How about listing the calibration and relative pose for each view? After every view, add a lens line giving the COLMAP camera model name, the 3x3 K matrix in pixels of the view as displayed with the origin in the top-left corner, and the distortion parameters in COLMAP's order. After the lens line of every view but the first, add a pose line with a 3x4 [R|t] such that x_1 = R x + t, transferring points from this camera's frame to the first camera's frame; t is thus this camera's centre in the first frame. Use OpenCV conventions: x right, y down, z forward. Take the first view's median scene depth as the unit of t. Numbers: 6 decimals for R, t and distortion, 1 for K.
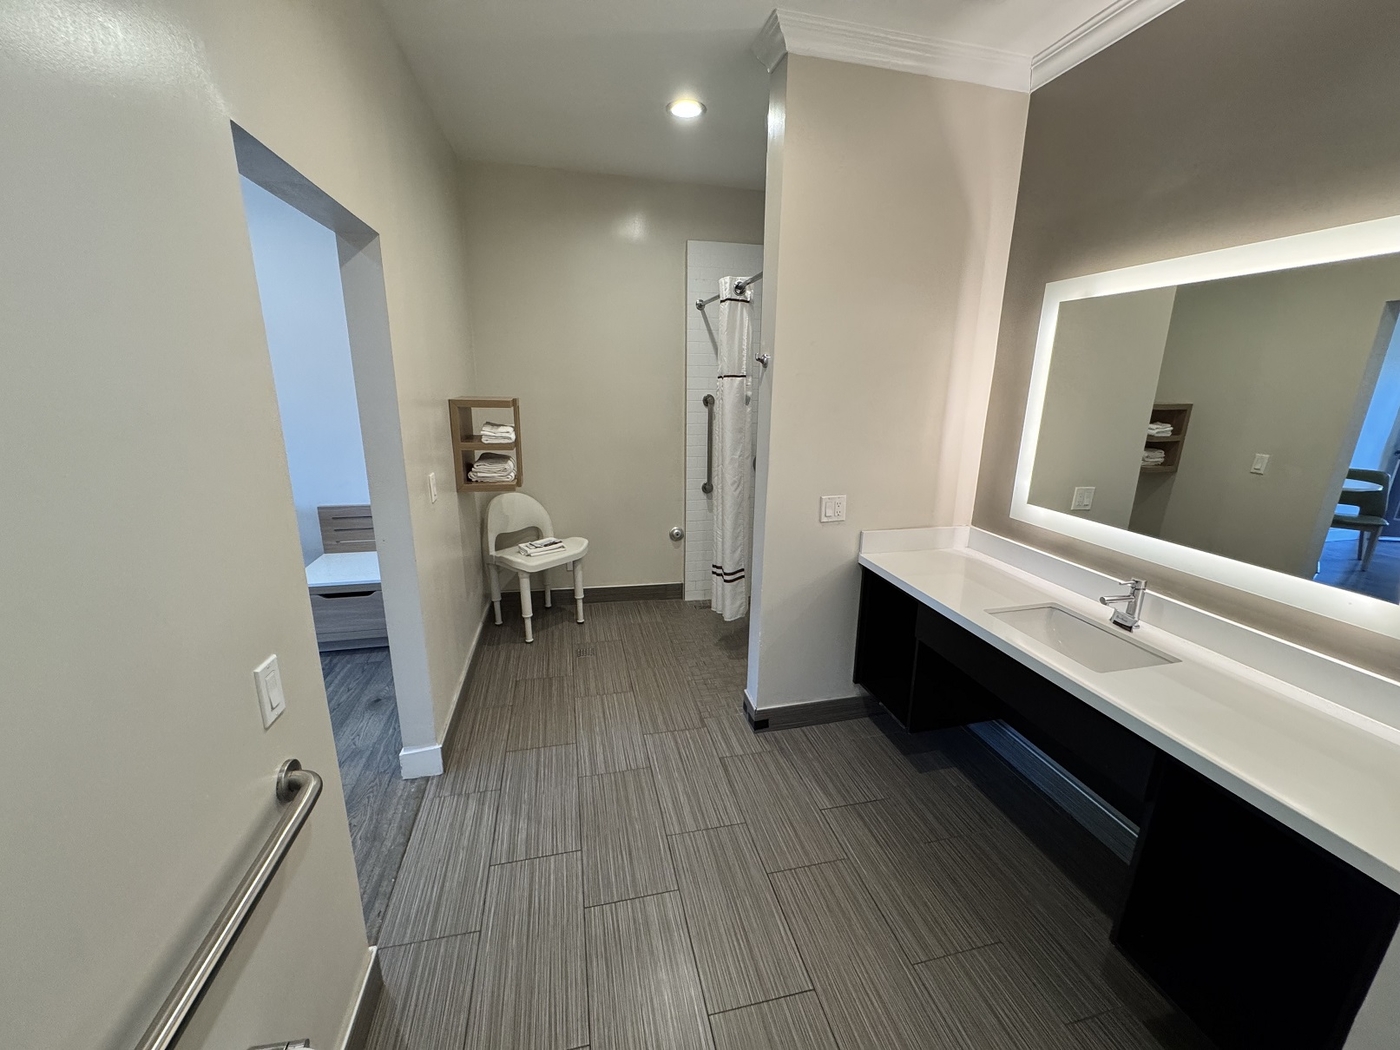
lens RADIAL K [[557.5, 0, 703.0], [0, 557.5, 521.3], [0, 0, 1]] dist [-0.000101, -0.000397]
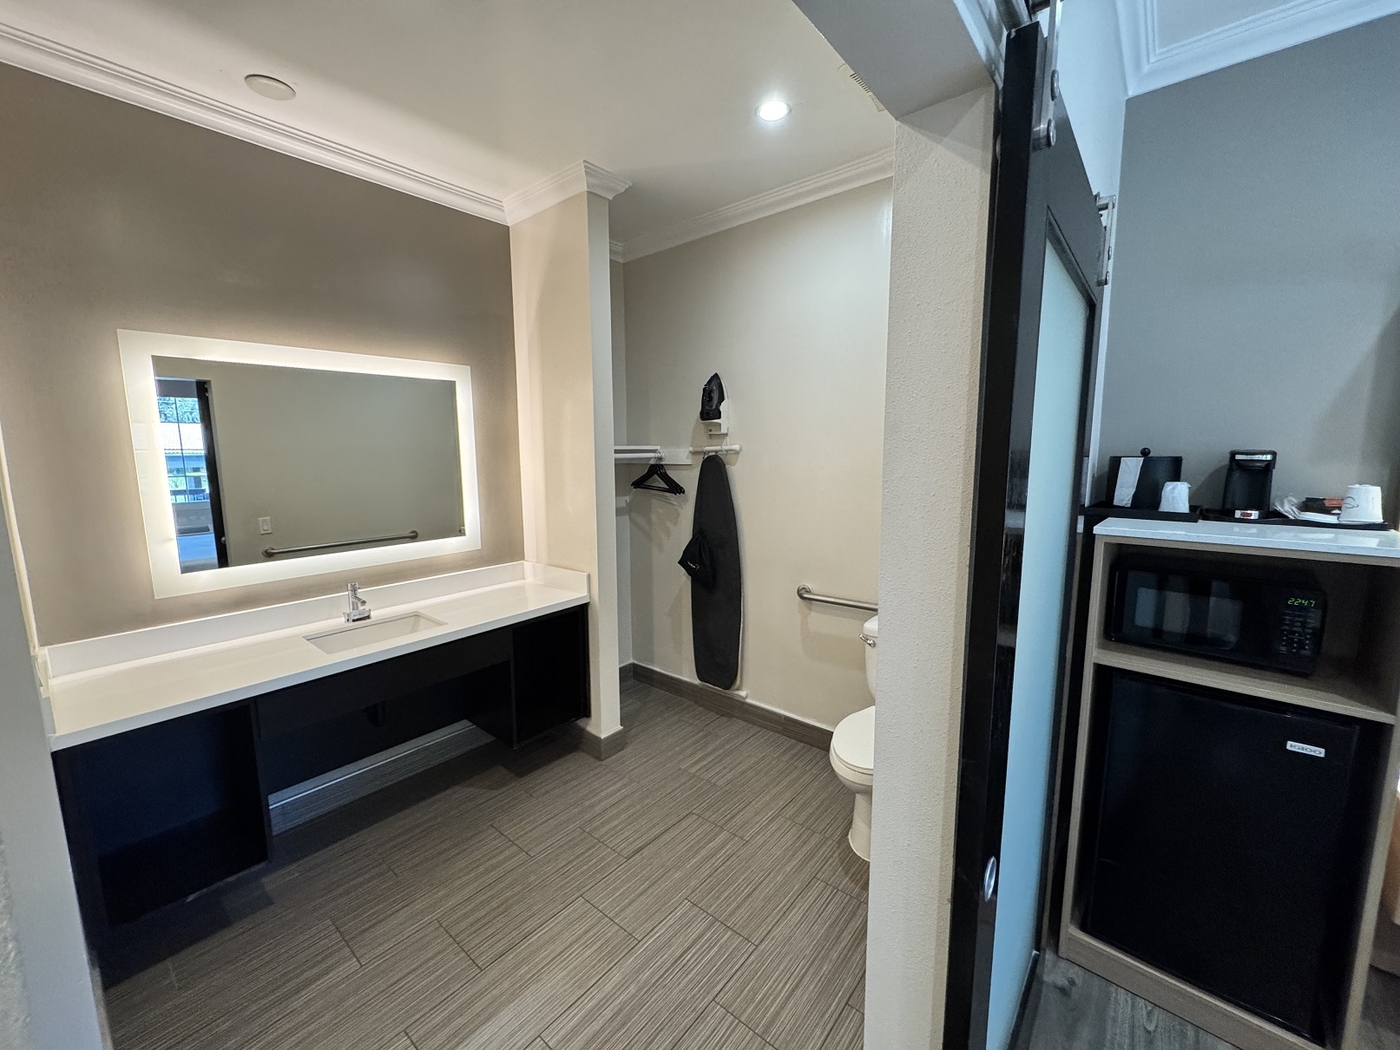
lens RADIAL K [[557.5, 0, 696.8], [0, 557.5, 525.6], [0, 0, 1]] dist [-0.000101, -0.000397]
pose [[-0.587678, -0.123525, 0.799610, -0.744159], [0.200239, 0.935329, 0.291658, -0.245065], [-0.783925, 0.331514, -0.524938, 0.985985]]
